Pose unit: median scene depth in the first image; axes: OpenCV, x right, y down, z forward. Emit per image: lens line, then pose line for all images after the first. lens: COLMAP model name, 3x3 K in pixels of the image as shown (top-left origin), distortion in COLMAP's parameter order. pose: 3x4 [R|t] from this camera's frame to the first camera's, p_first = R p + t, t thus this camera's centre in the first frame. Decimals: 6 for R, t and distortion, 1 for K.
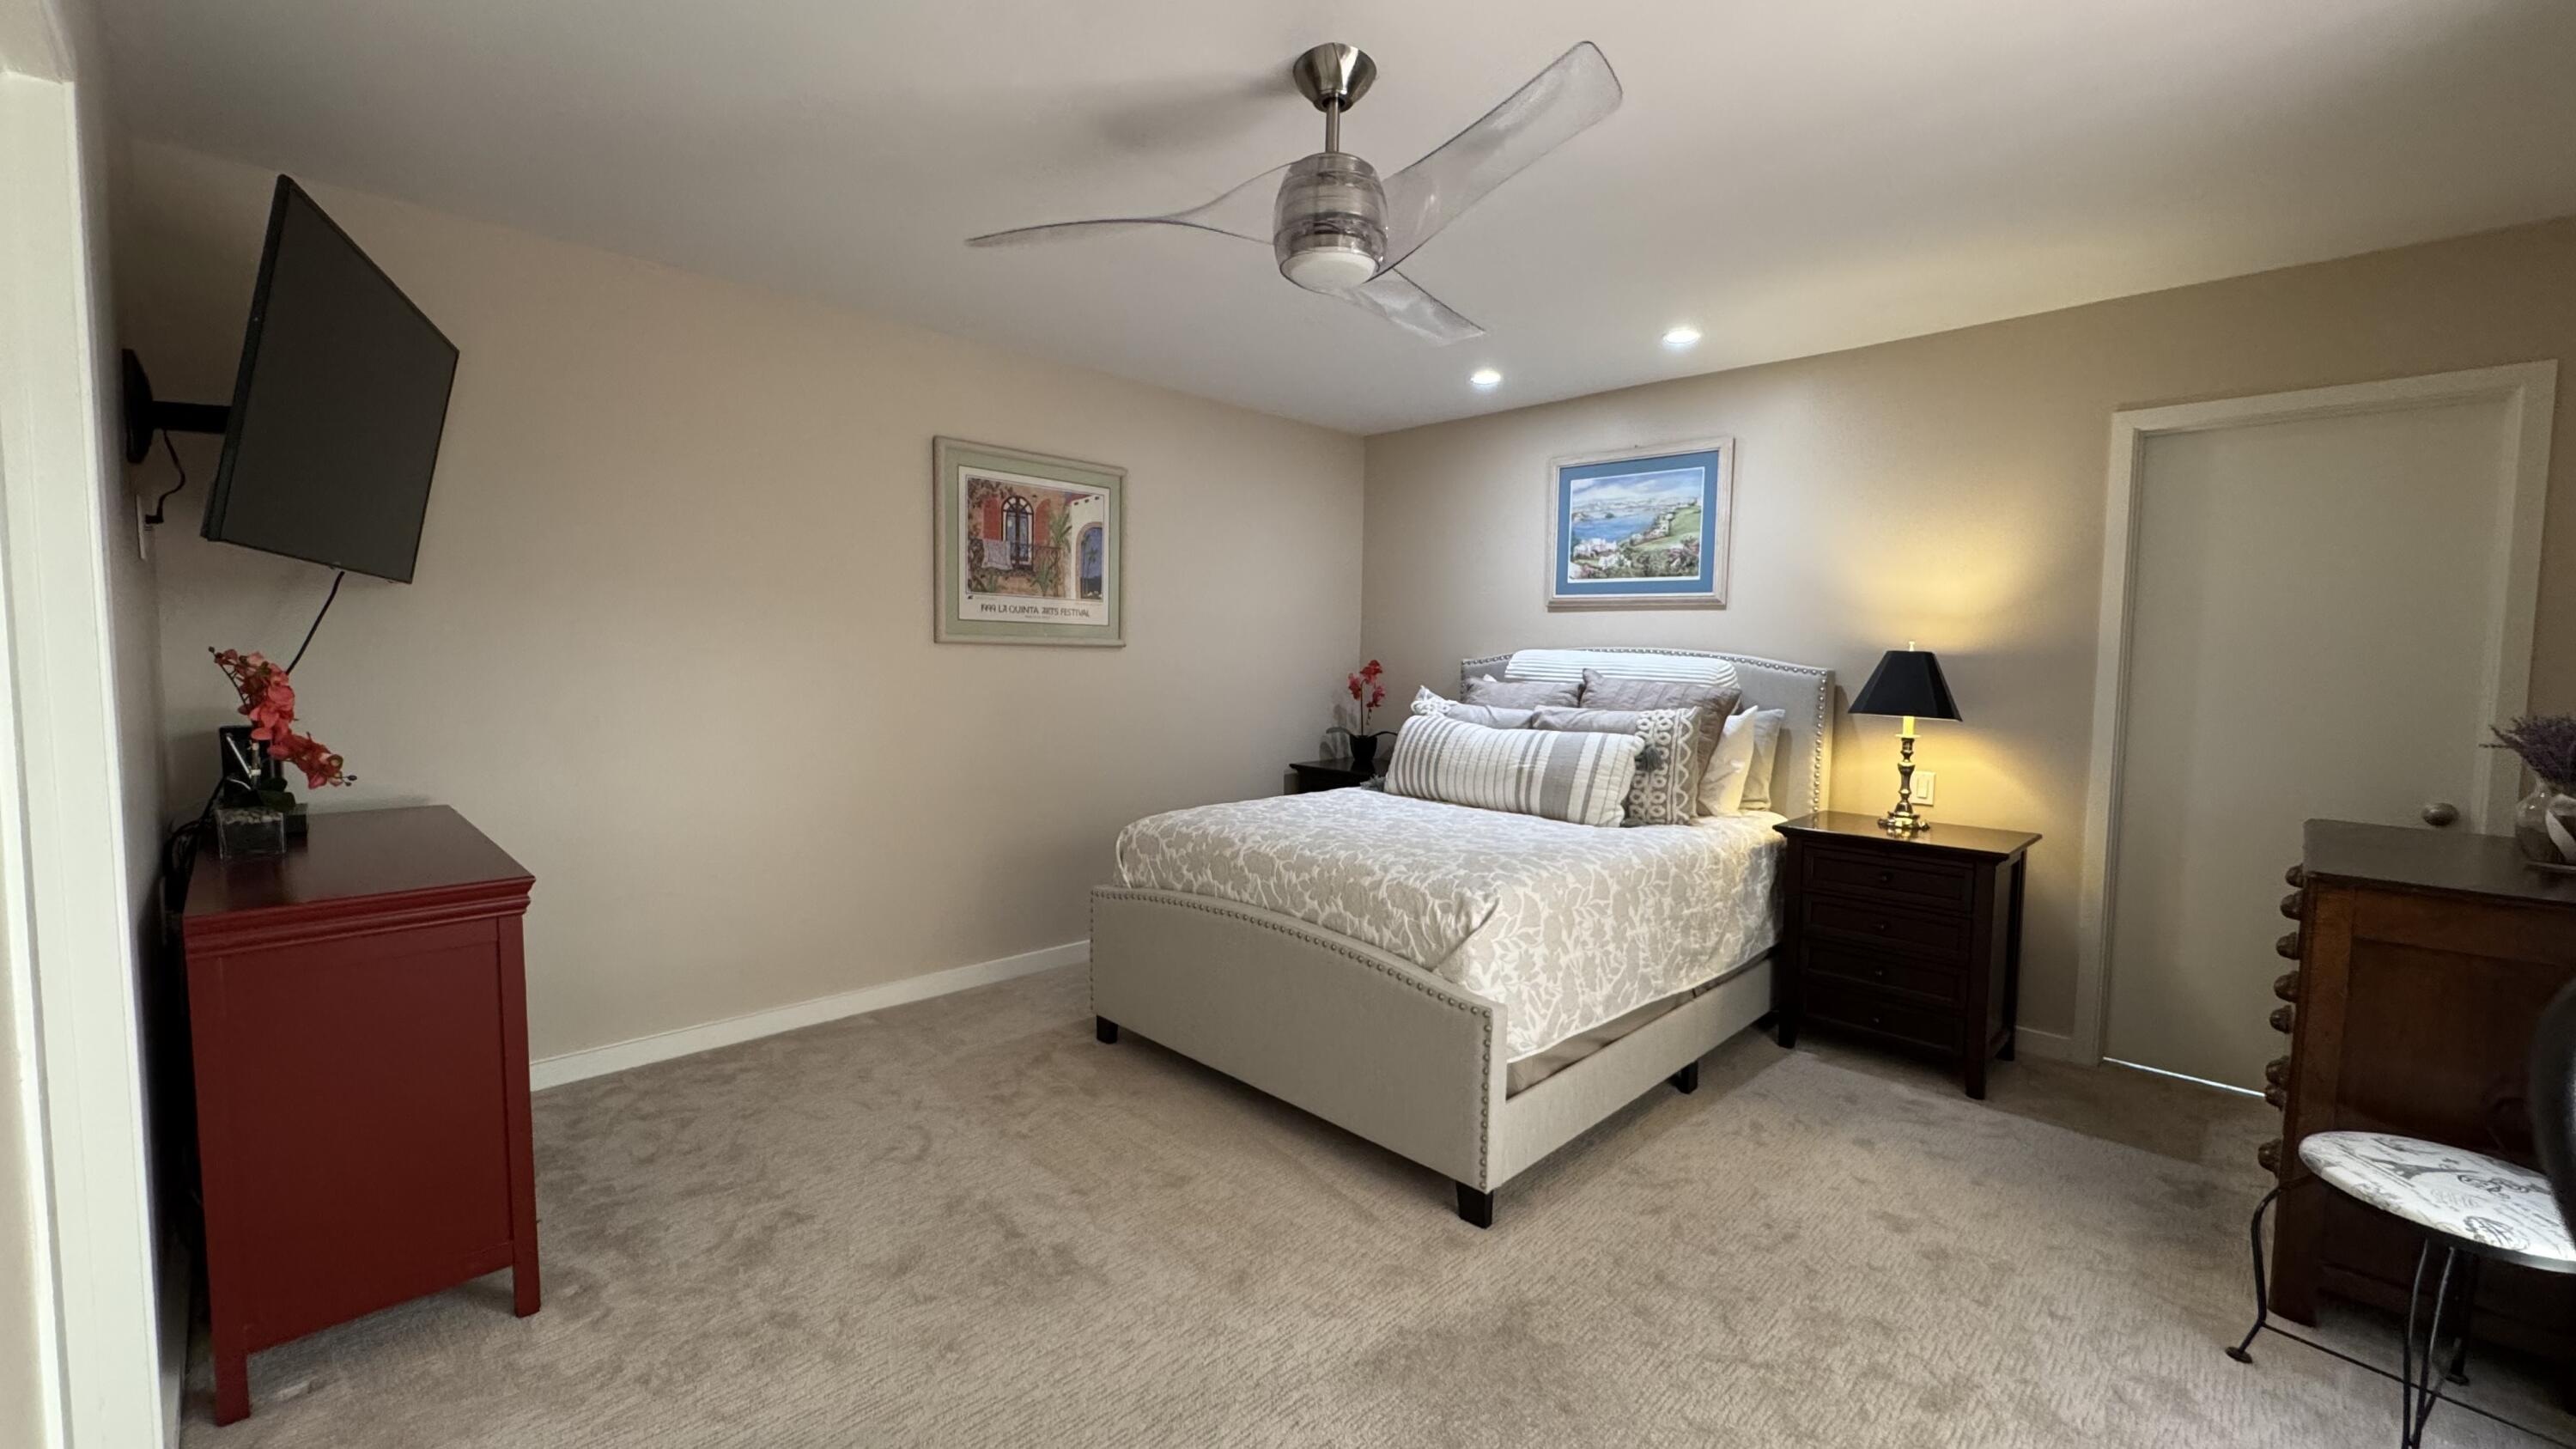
lens RADIAL K [[1033.0, 0, 1289.7], [0, 1033.0, 718.5], [0, 0, 1]] dist [-0.004007, -0.000107]
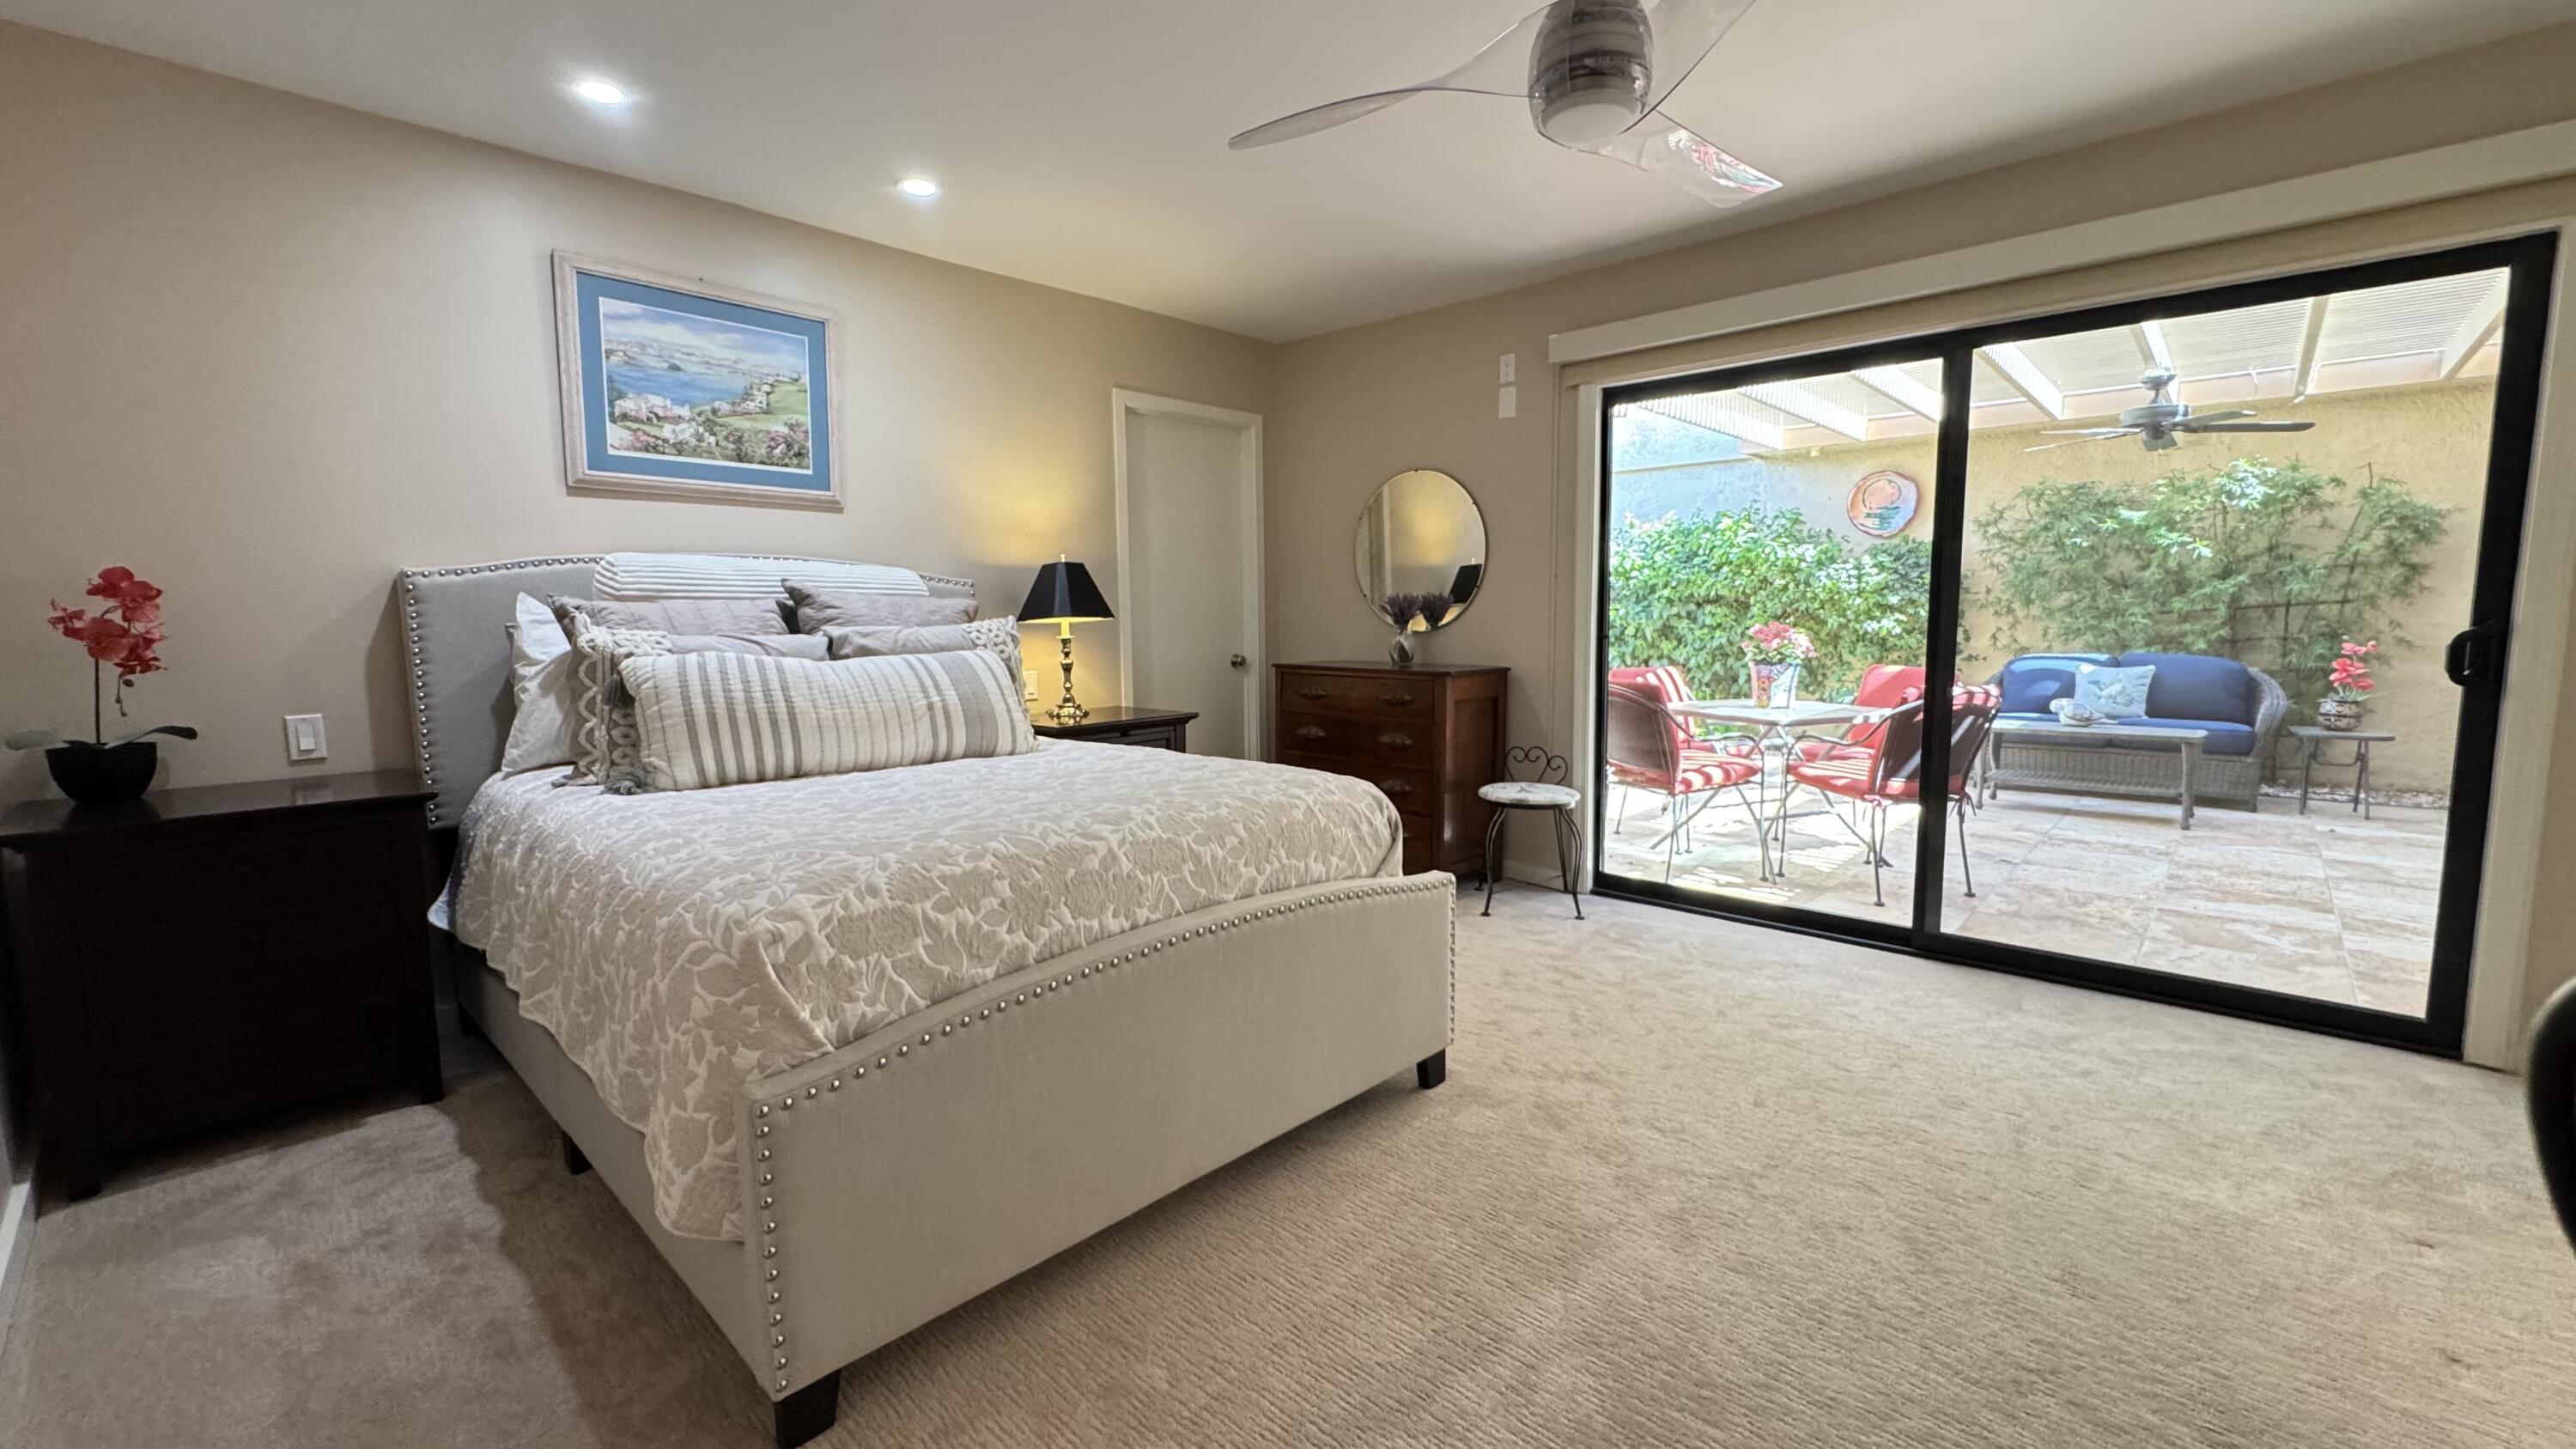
lens RADIAL K [[1033.0, 0, 1289.7], [0, 1033.0, 718.5], [0, 0, 1]] dist [-0.004007, -0.000107]
pose [[-0.029112, -0.118452, 0.992533, -0.557299], [0.073872, 0.989984, 0.120314, -0.013285], [-0.996843, 0.076823, -0.020071, 0.774580]]
